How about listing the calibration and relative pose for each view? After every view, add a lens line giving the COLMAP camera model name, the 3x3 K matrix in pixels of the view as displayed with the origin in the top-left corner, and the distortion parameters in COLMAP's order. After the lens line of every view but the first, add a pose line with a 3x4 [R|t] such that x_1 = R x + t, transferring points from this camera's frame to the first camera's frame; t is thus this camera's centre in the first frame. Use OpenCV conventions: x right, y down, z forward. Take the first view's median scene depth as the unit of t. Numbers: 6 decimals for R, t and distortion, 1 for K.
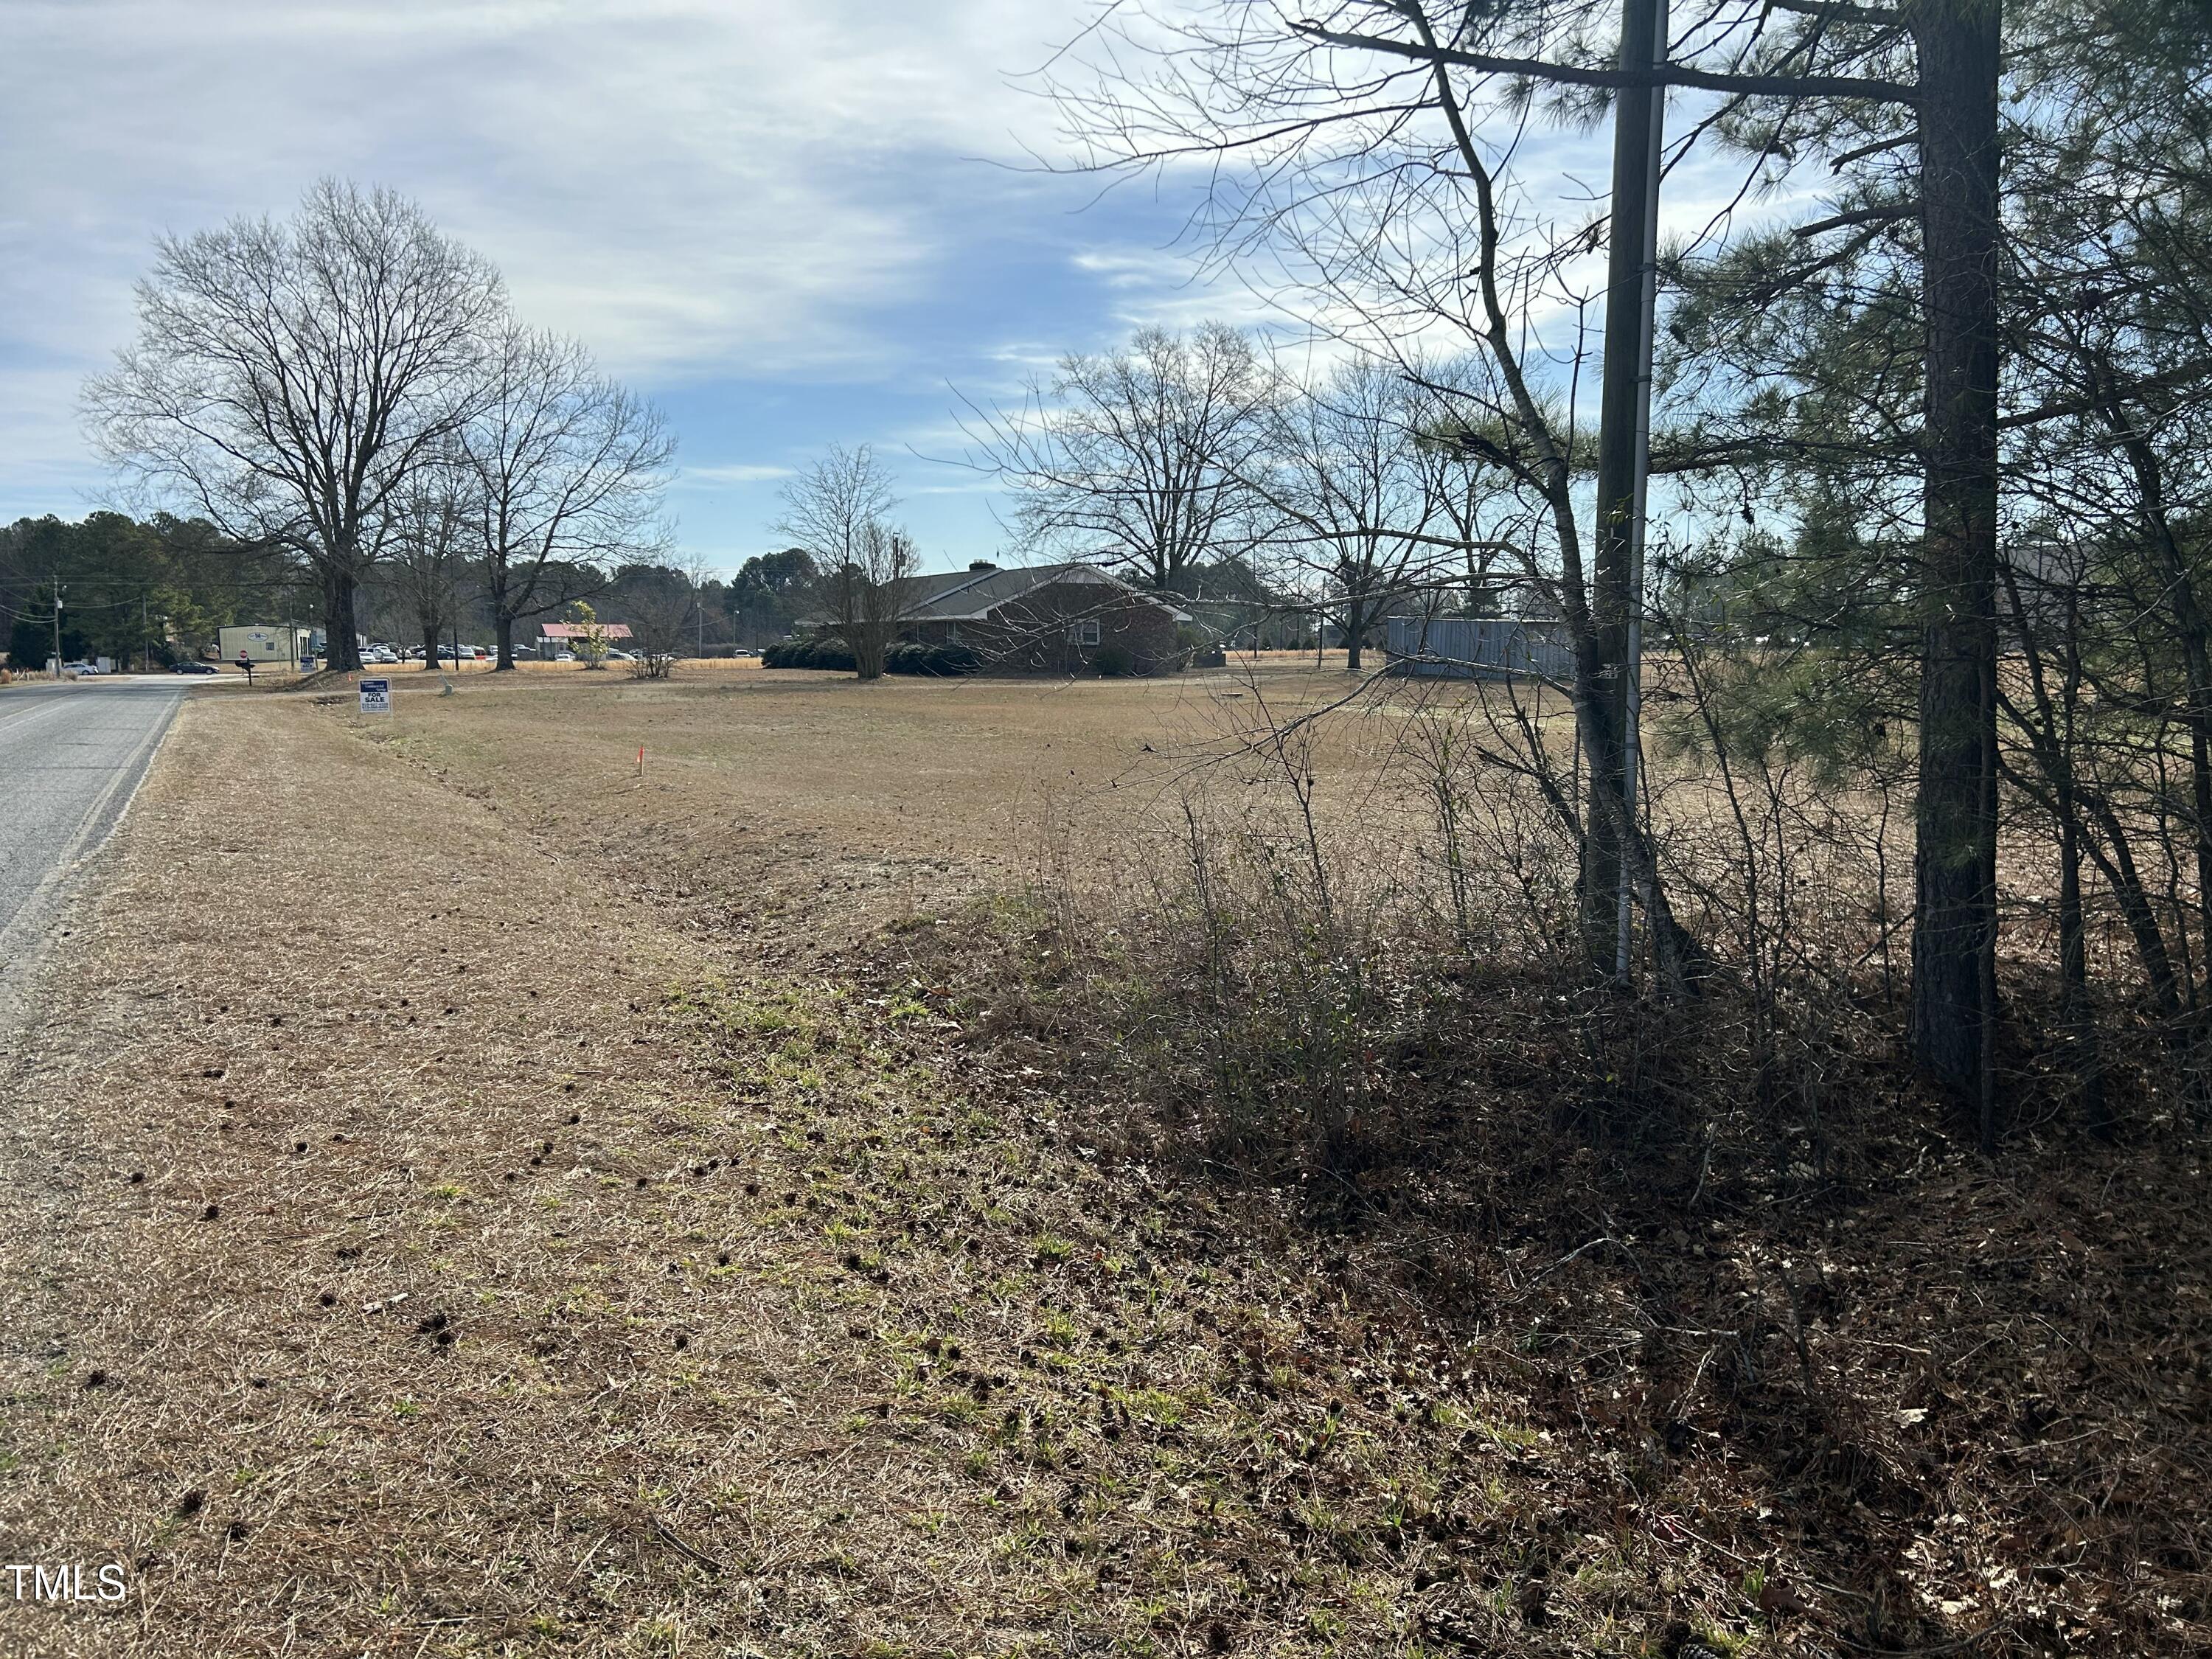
lens RADIAL K [[1721.7, 0, 1136.5], [0, 1721.7, 856.2], [0, 0, 1]] dist [0.078060, -0.077980]
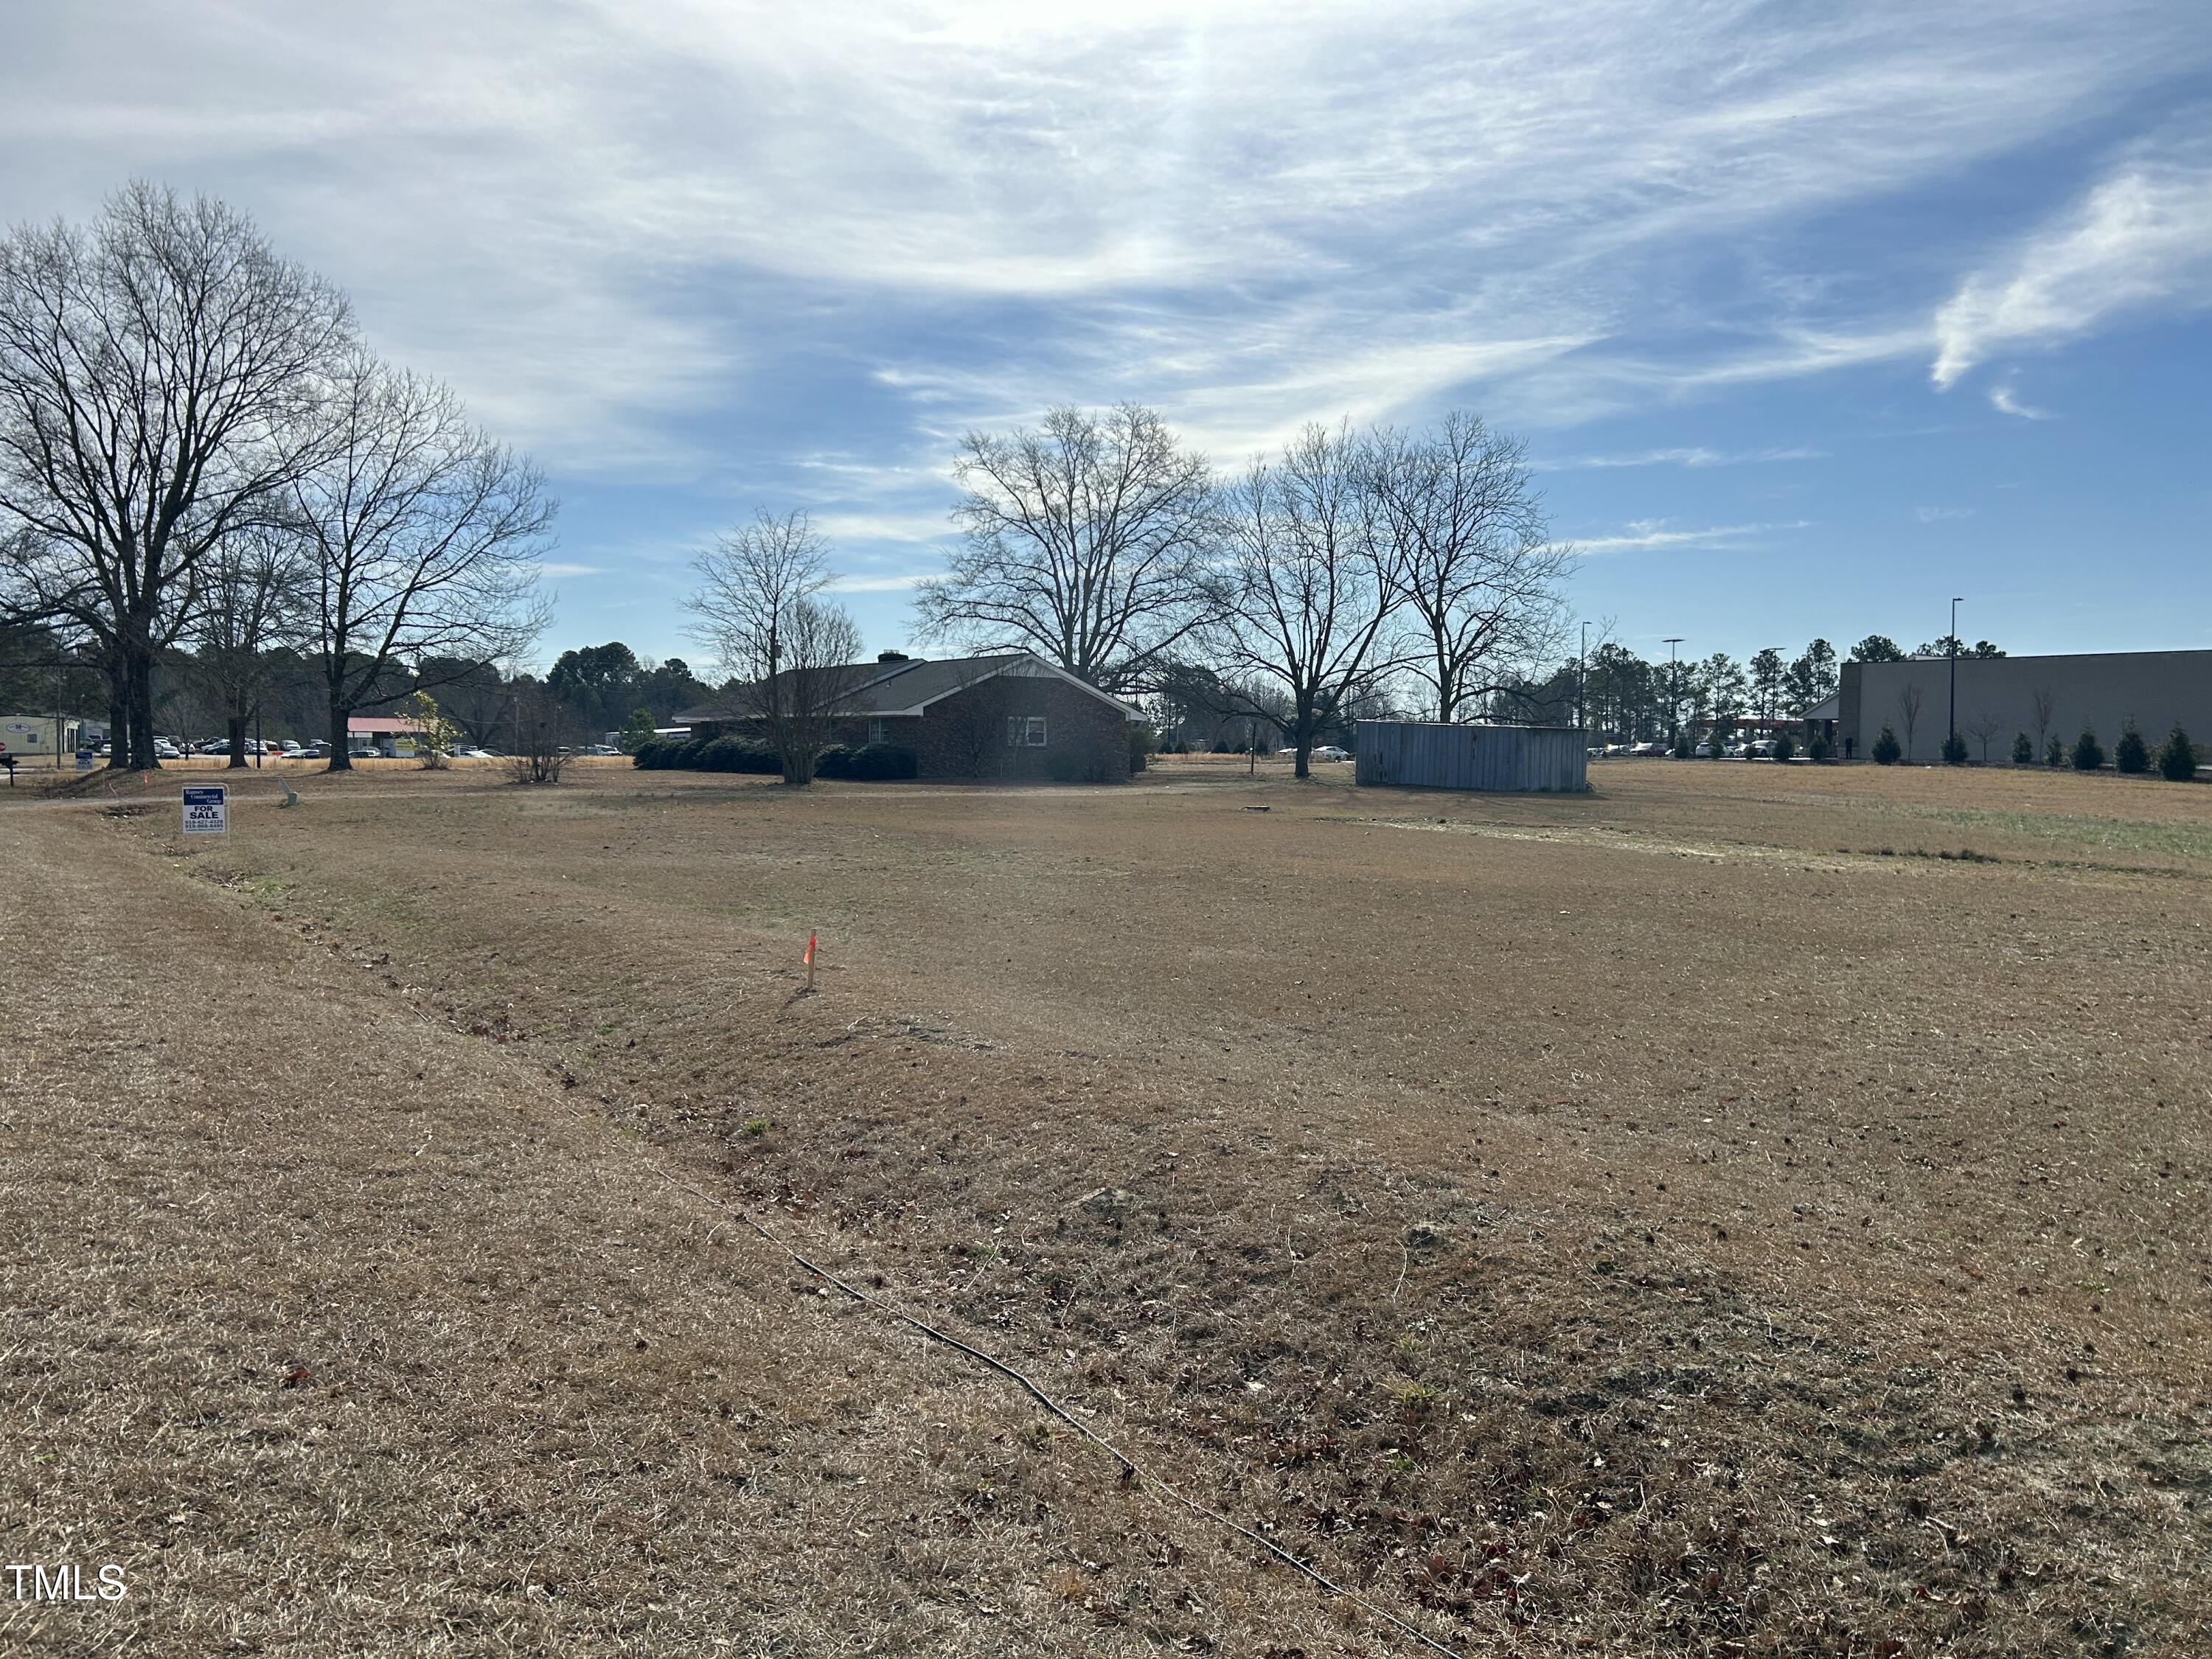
lens RADIAL K [[1683.9, 0, 1090.2], [0, 1683.9, 832.1], [0, 0, 1]] dist [0.088791, -0.076619]
pose [[0.995445, 0.006018, 0.095144, -0.060965], [0.000767, 0.997468, -0.071109, -0.014012], [-0.095331, 0.070858, 0.992920, 0.114971]]
